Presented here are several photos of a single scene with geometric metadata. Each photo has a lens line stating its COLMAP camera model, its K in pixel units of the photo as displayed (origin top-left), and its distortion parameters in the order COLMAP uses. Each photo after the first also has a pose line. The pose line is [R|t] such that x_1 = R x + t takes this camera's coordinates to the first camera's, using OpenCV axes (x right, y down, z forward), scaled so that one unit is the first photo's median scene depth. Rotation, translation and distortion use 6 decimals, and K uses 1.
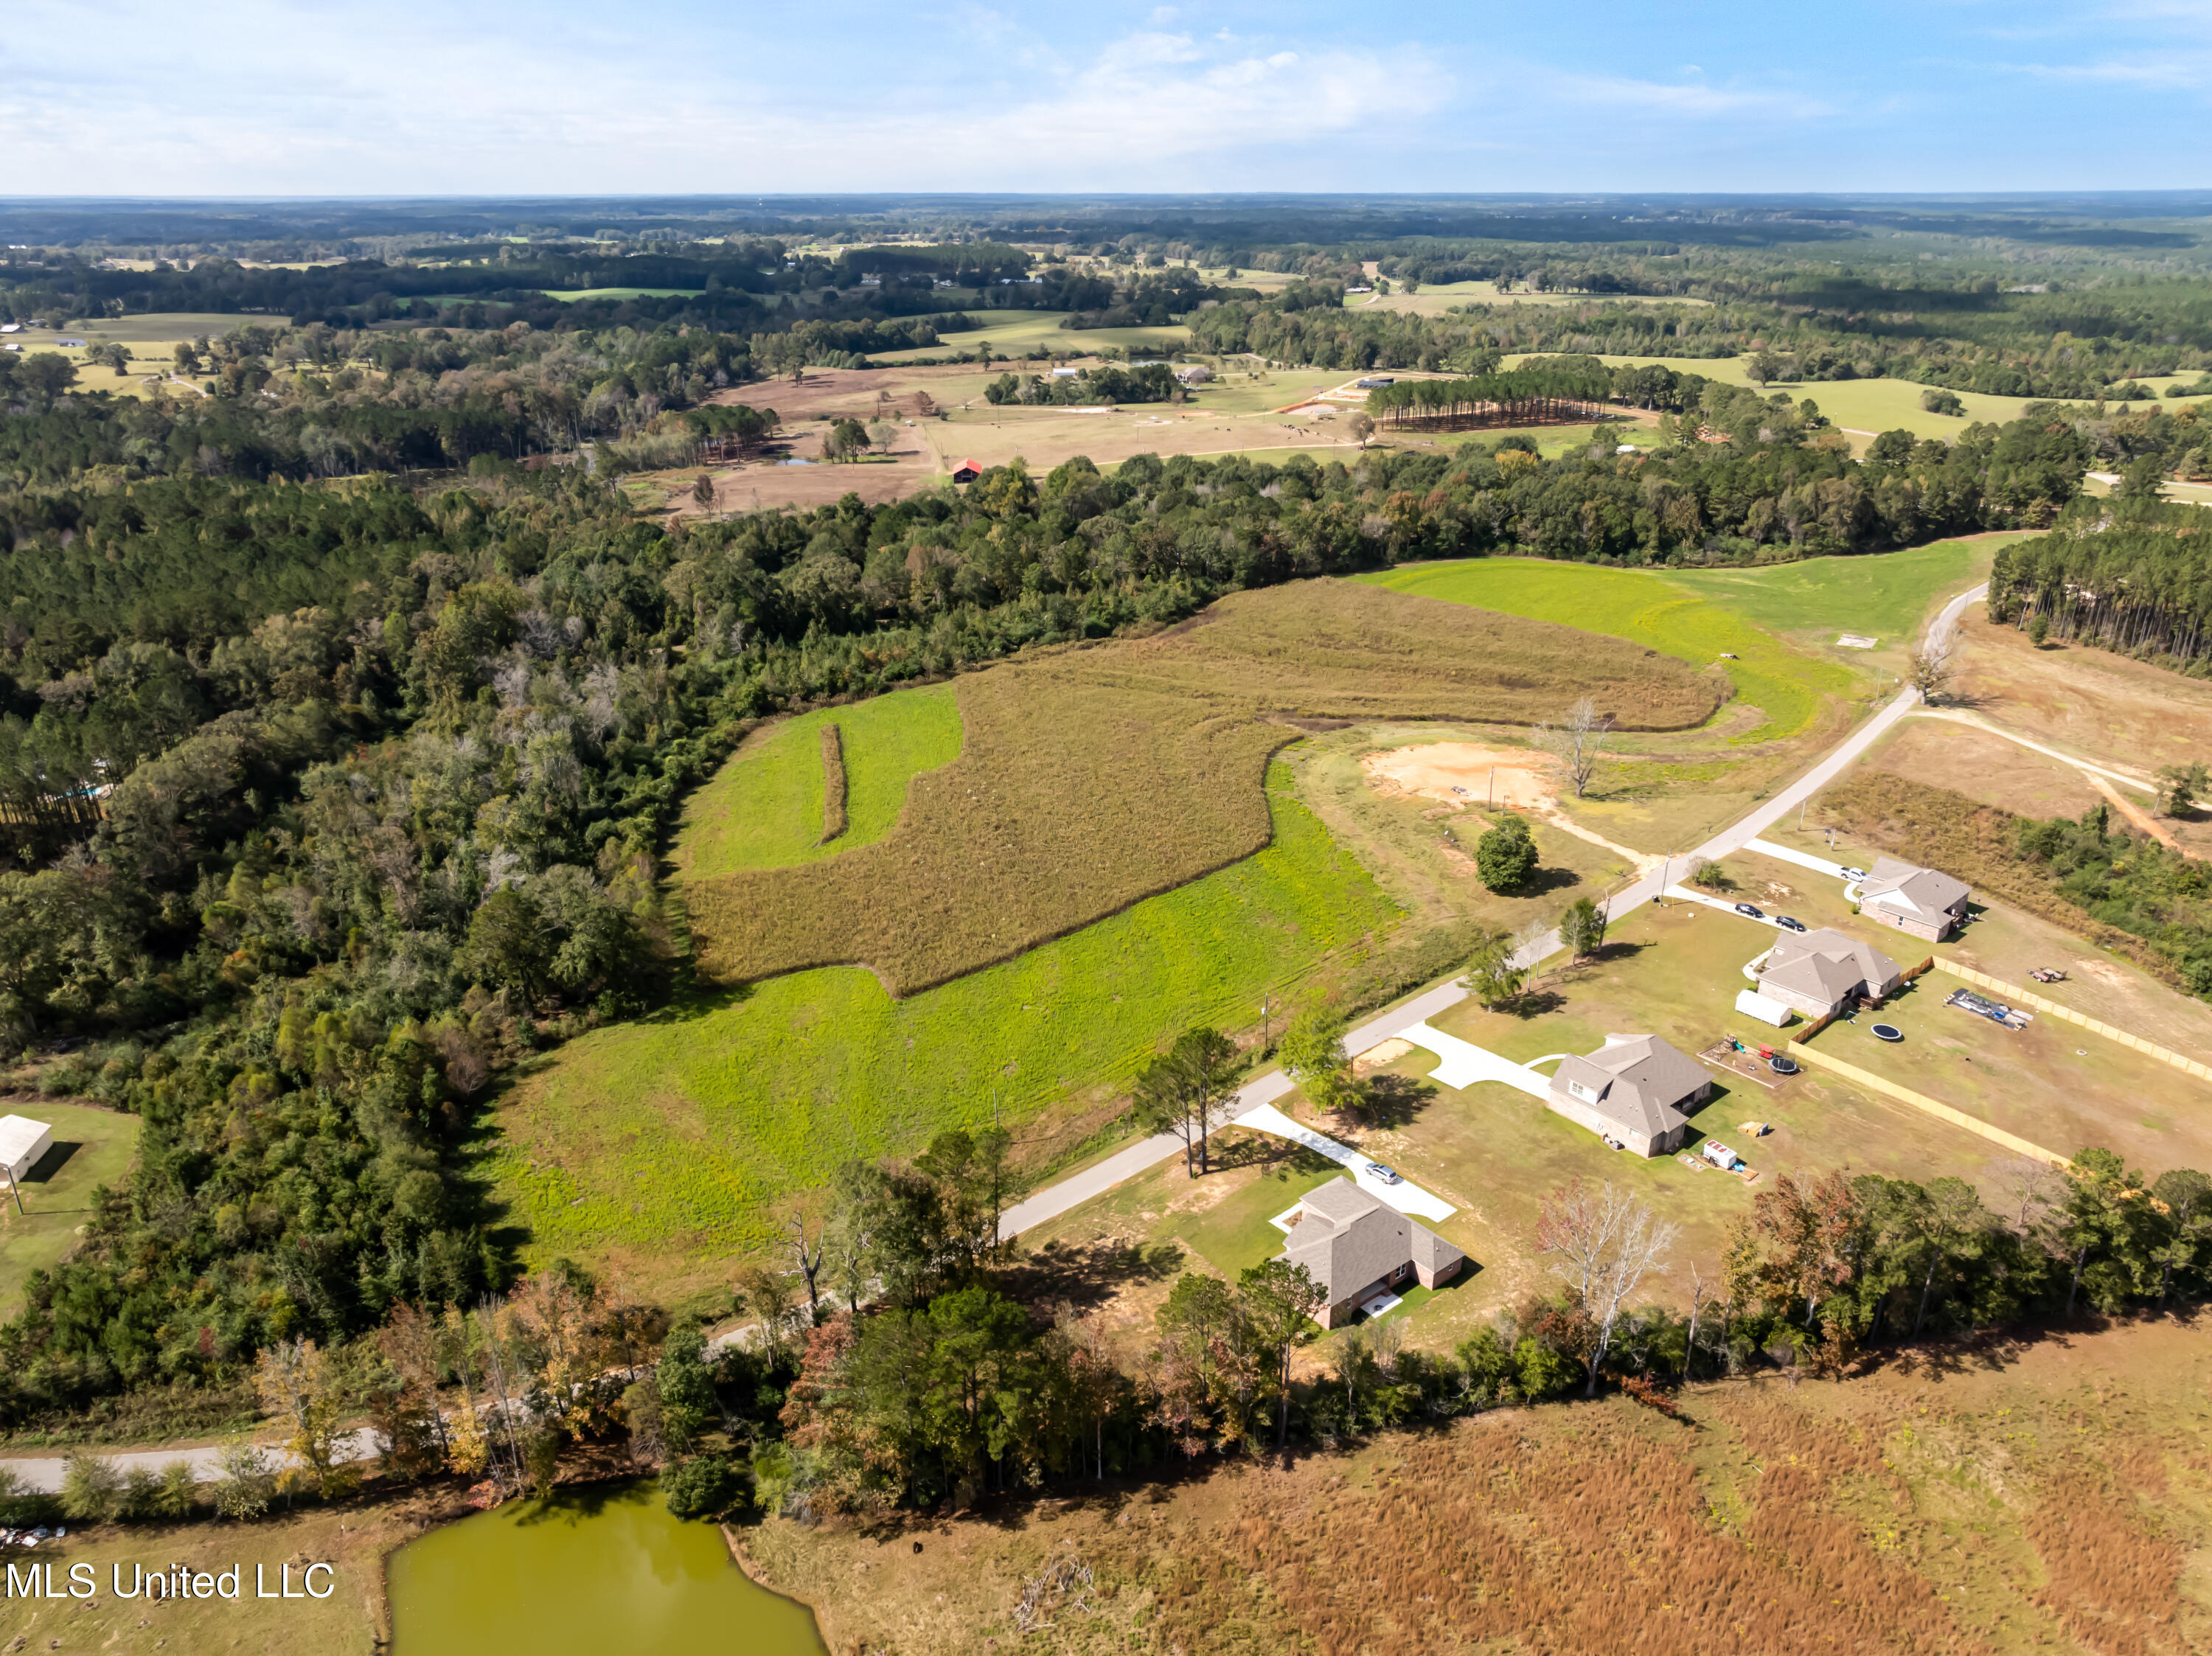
lens RADIAL K [[1524.2, 0, 1107.5], [0, 1524.2, 830.7], [0, 0, 1]] dist [-0.016535, -0.015708]
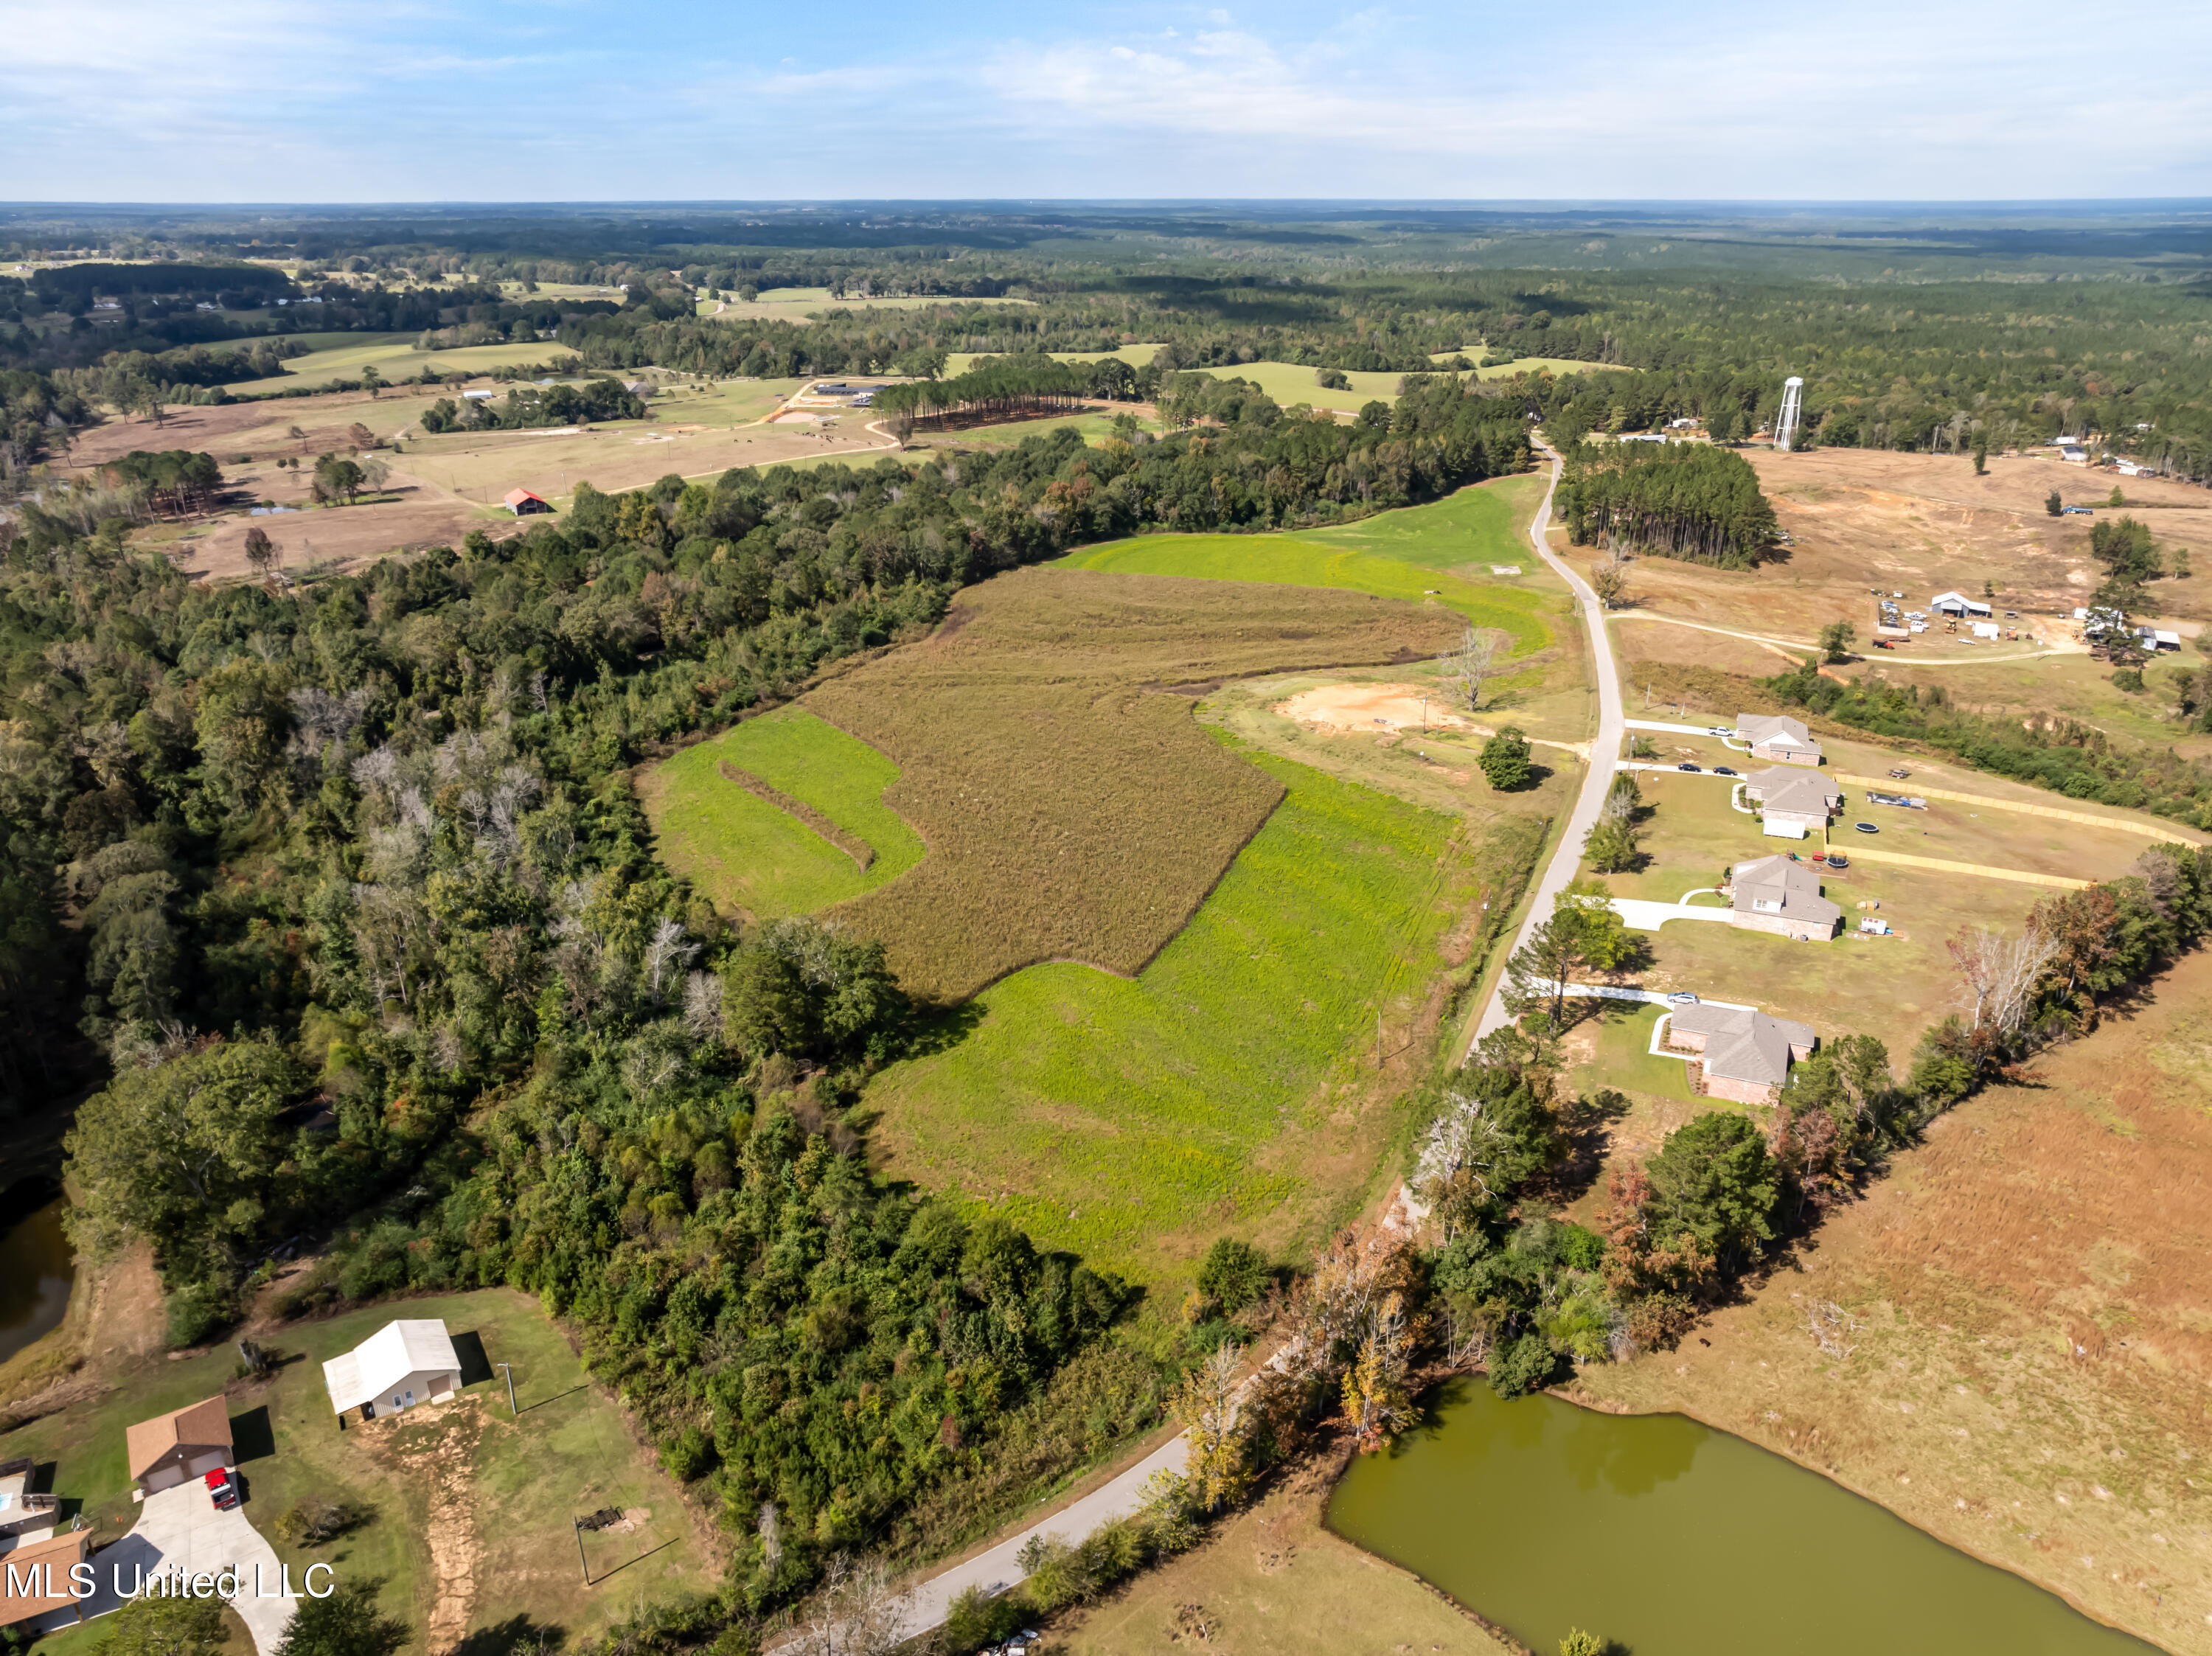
lens RADIAL K [[1524.2, 0, 1115.4], [0, 1524.2, 828.4], [0, 0, 1]] dist [-0.016535, -0.015708]
pose [[0.879123, -0.173453, 0.443910, -0.289917], [0.176052, 0.983732, 0.035726, -0.014379], [-0.442886, 0.046744, 0.895359, 0.033779]]
